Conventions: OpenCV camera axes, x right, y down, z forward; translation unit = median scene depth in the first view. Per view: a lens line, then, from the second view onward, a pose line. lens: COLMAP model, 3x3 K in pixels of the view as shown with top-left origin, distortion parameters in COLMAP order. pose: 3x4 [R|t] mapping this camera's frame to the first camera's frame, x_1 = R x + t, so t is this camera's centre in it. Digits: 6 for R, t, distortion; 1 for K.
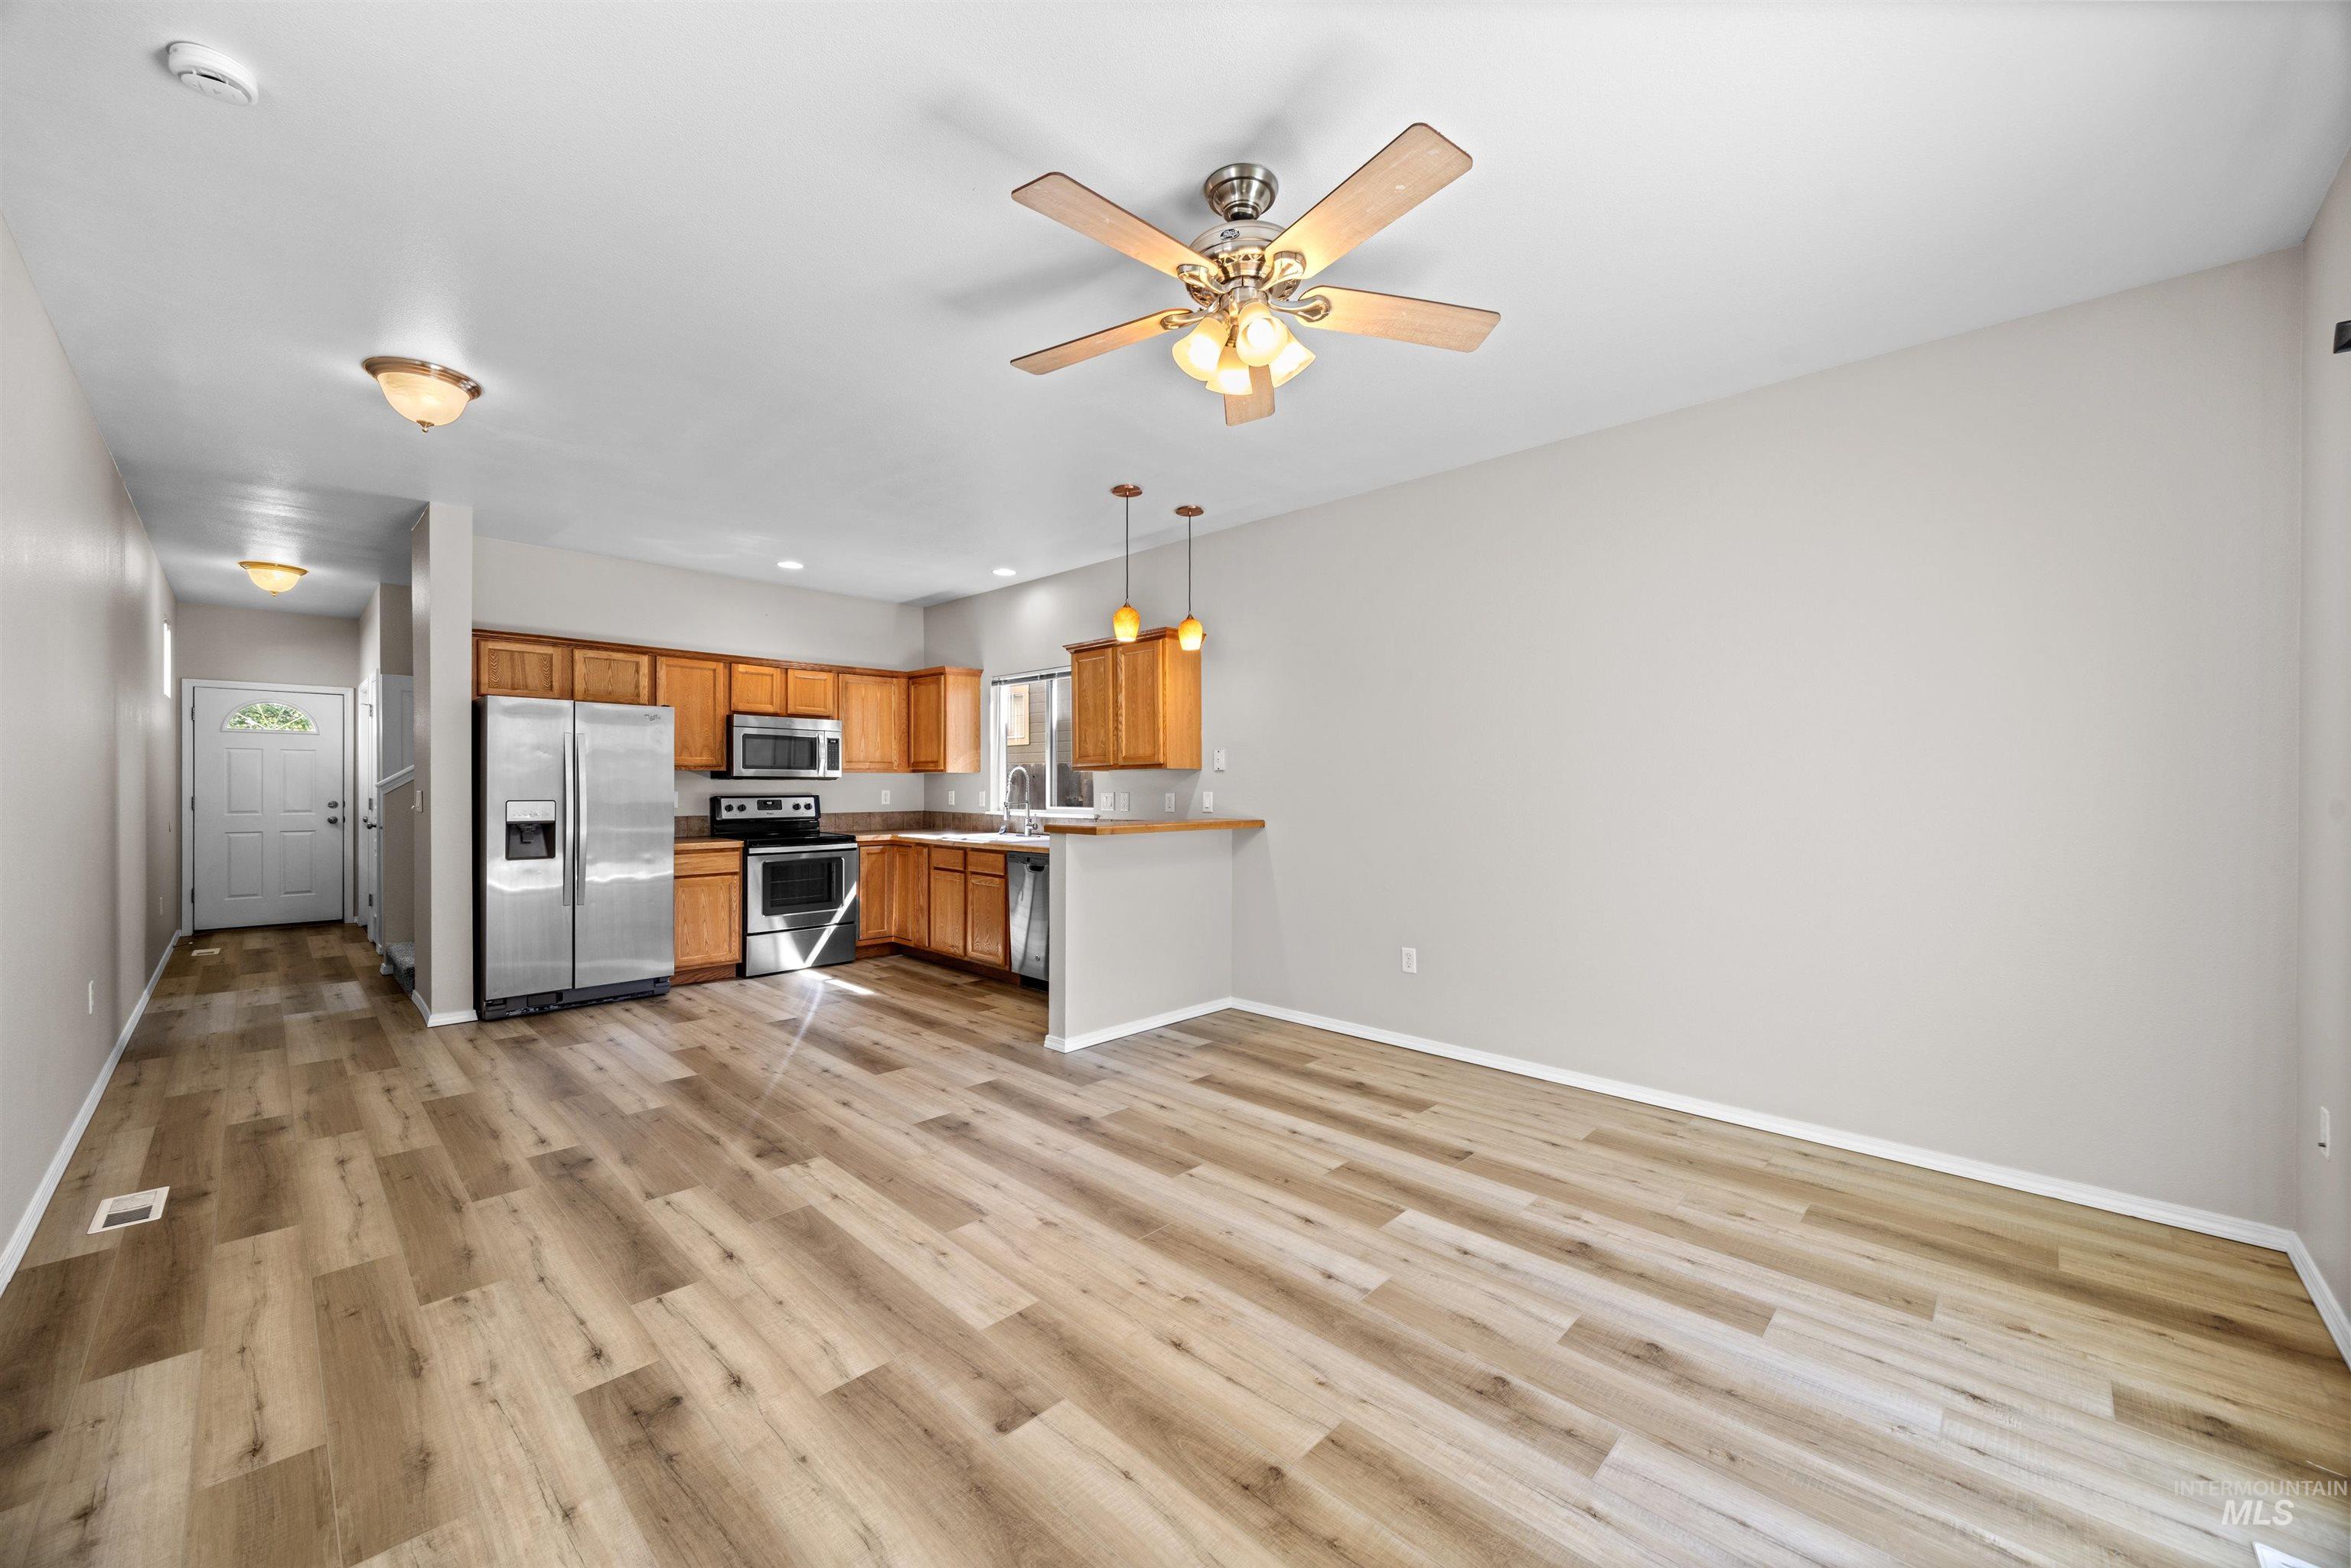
lens RADIAL K [[893.4, 0, 1171.1], [0, 893.4, 792.0], [0, 0, 1]] dist [-0.001571, -0.000123]
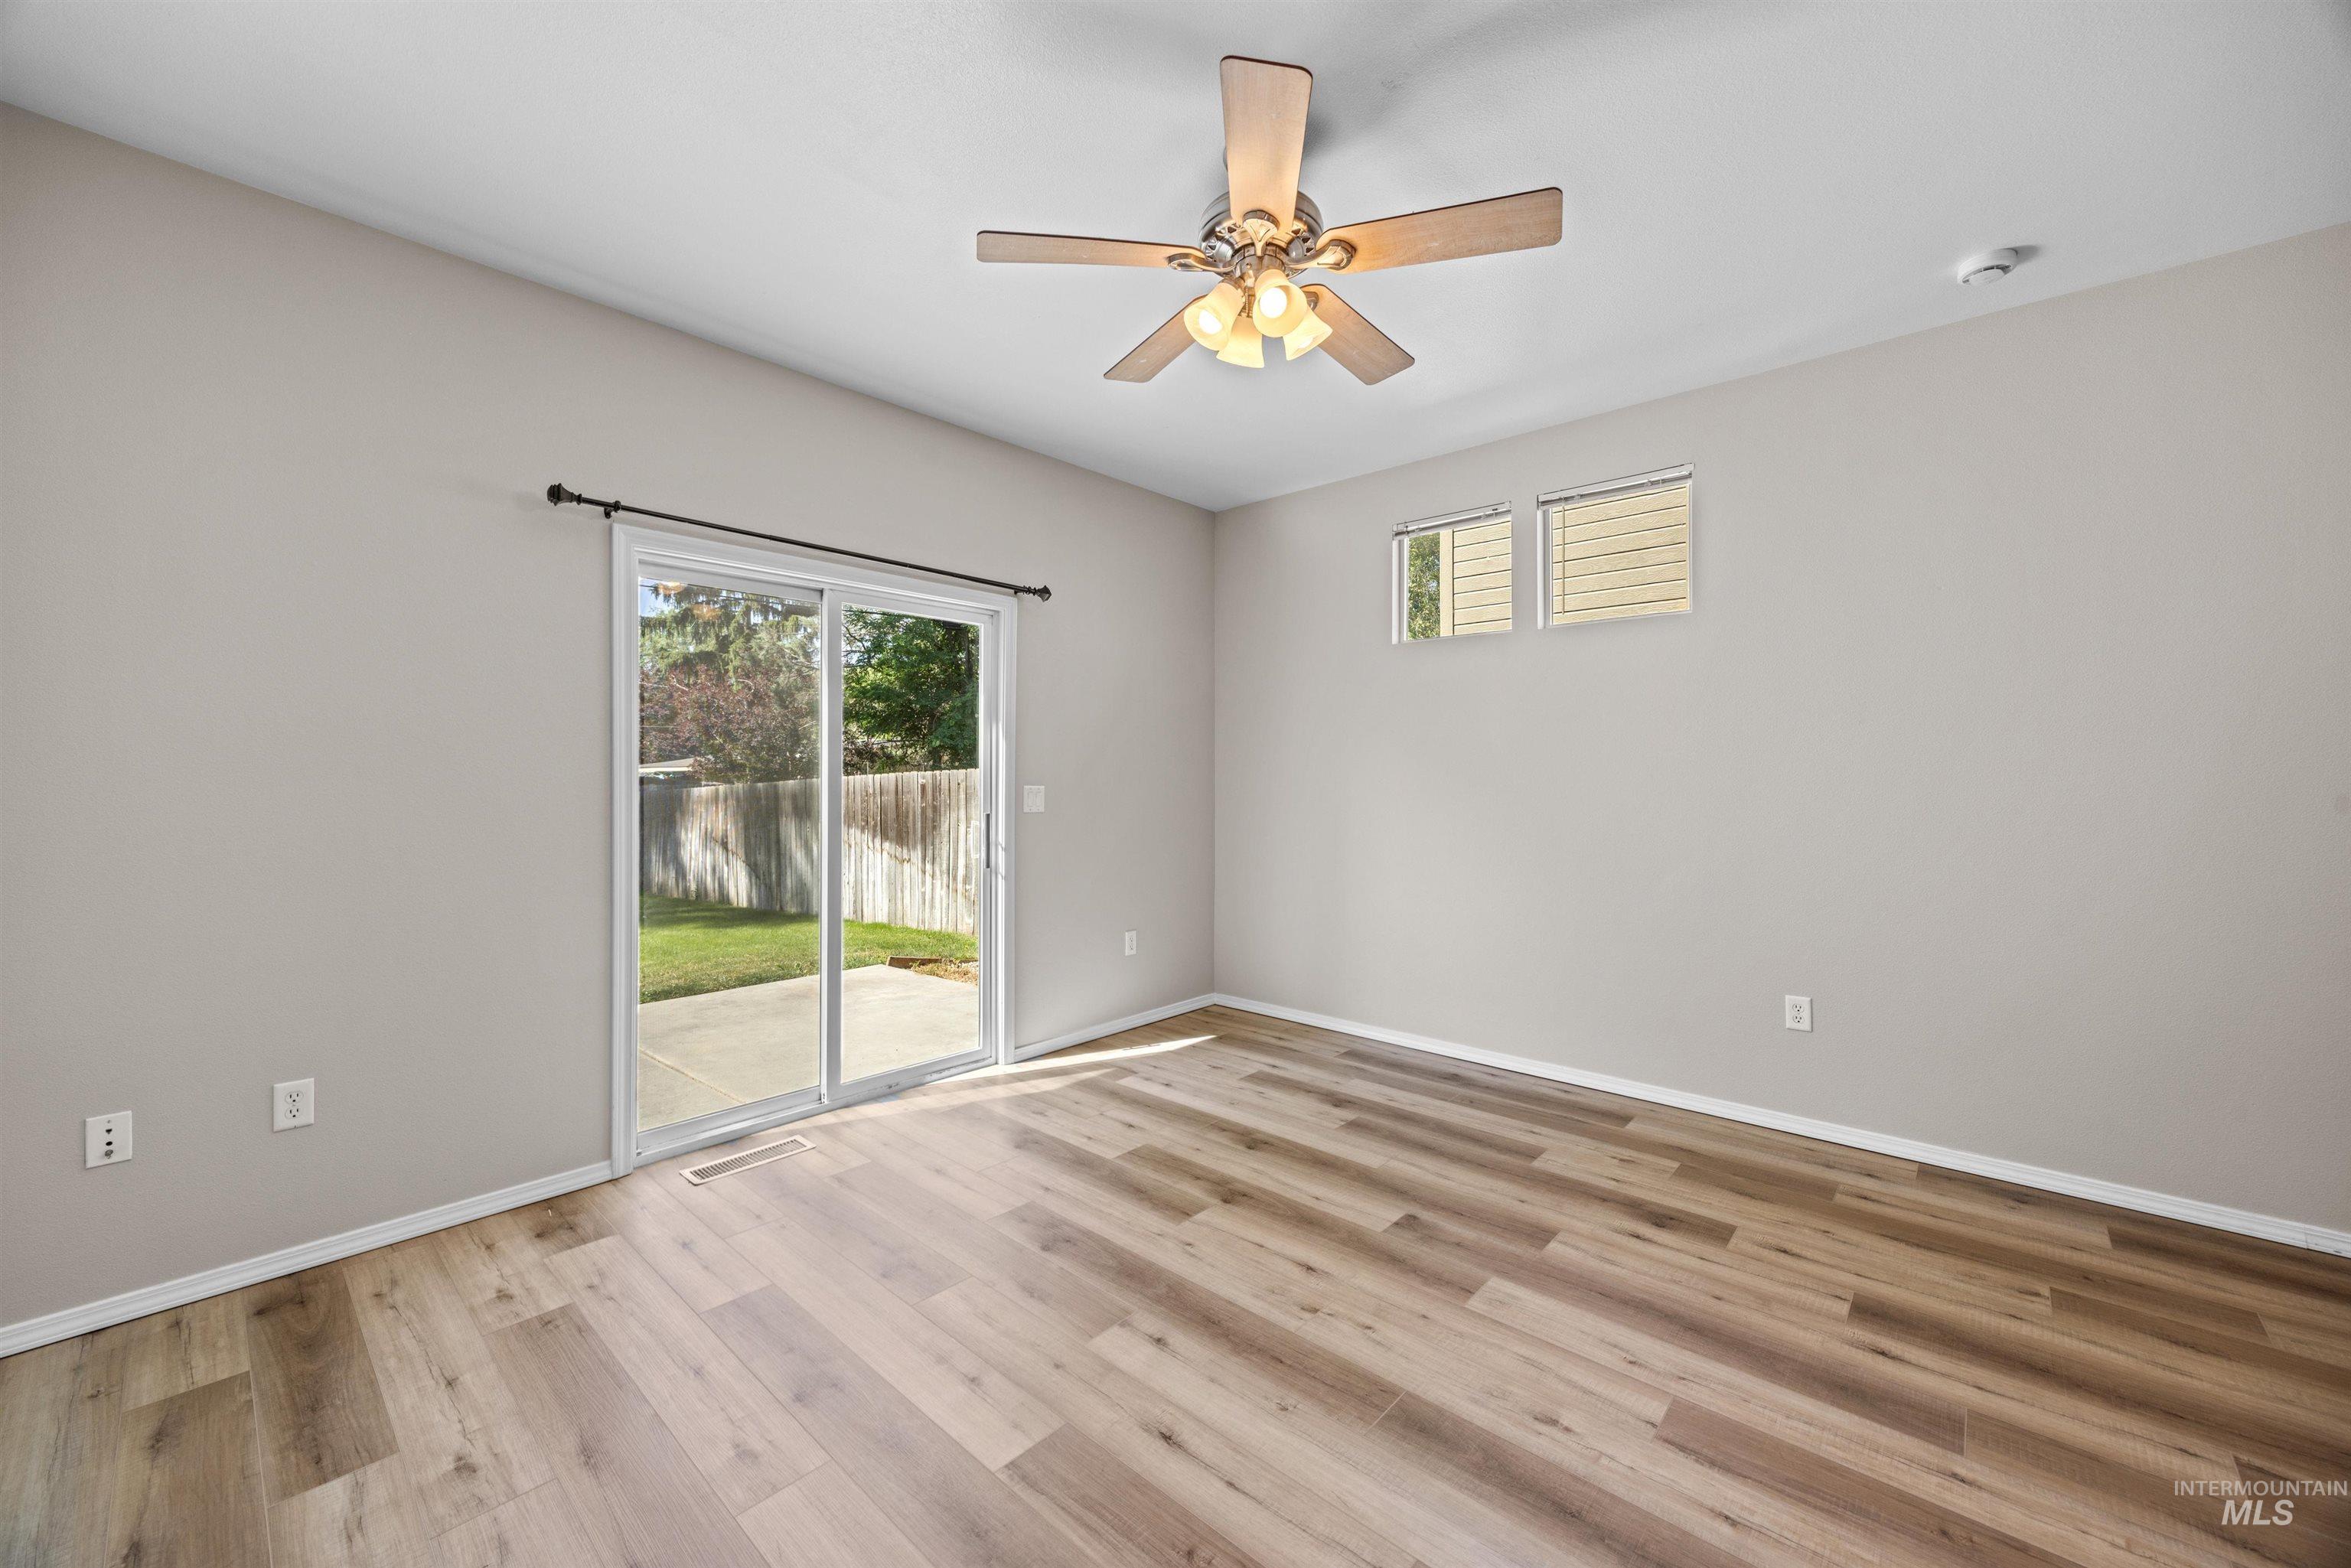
lens RADIAL K [[893.4, 0, 1171.1], [0, 893.4, 792.0], [0, 0, 1]] dist [-0.001571, -0.000123]
pose [[-0.999398, -0.006299, -0.034114, 0.090651], [-0.007012, 0.999759, 0.020814, -0.003926], [0.033975, 0.021041, -0.999201, 0.849128]]
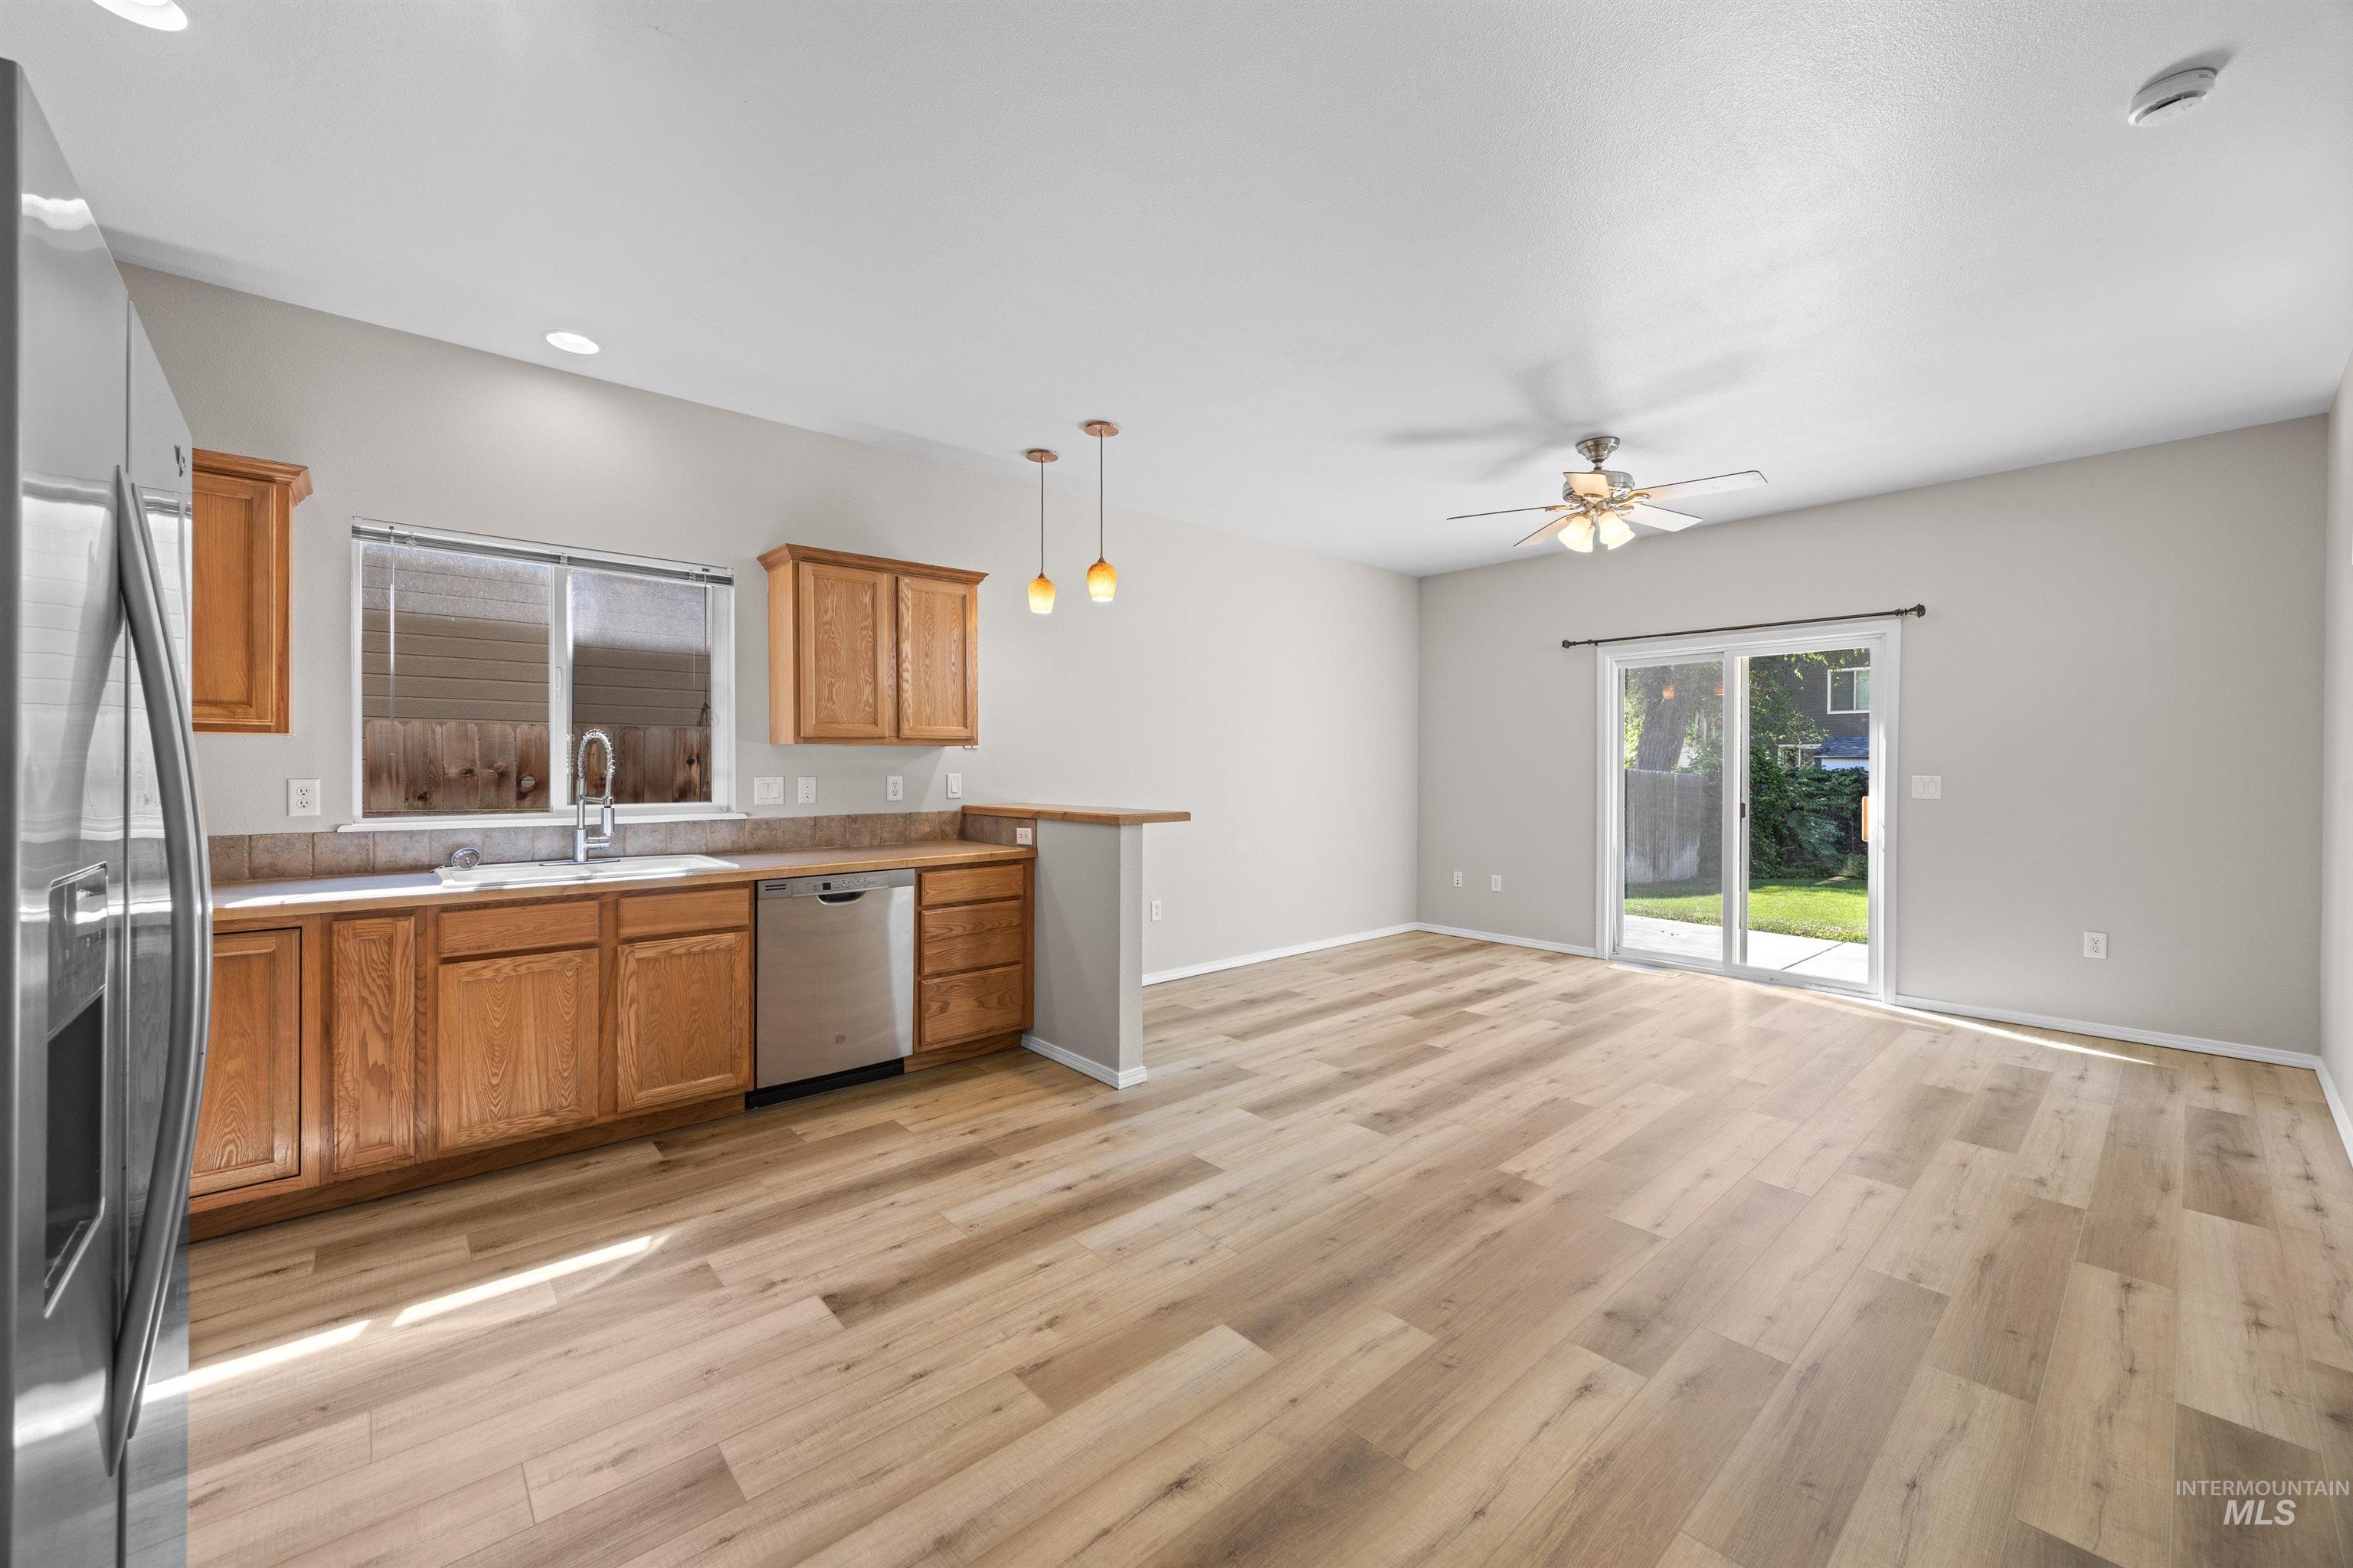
lens RADIAL K [[901.5, 0, 1163.7], [0, 901.5, 775.4], [0, 0, 1]] dist [-0.001300, -0.000265]
pose [[0.079554, -0.011891, 0.996760, -0.811933], [0.005278, 0.999920, 0.011508, -0.007475], [-0.996817, 0.004345, 0.079611, 0.764231]]
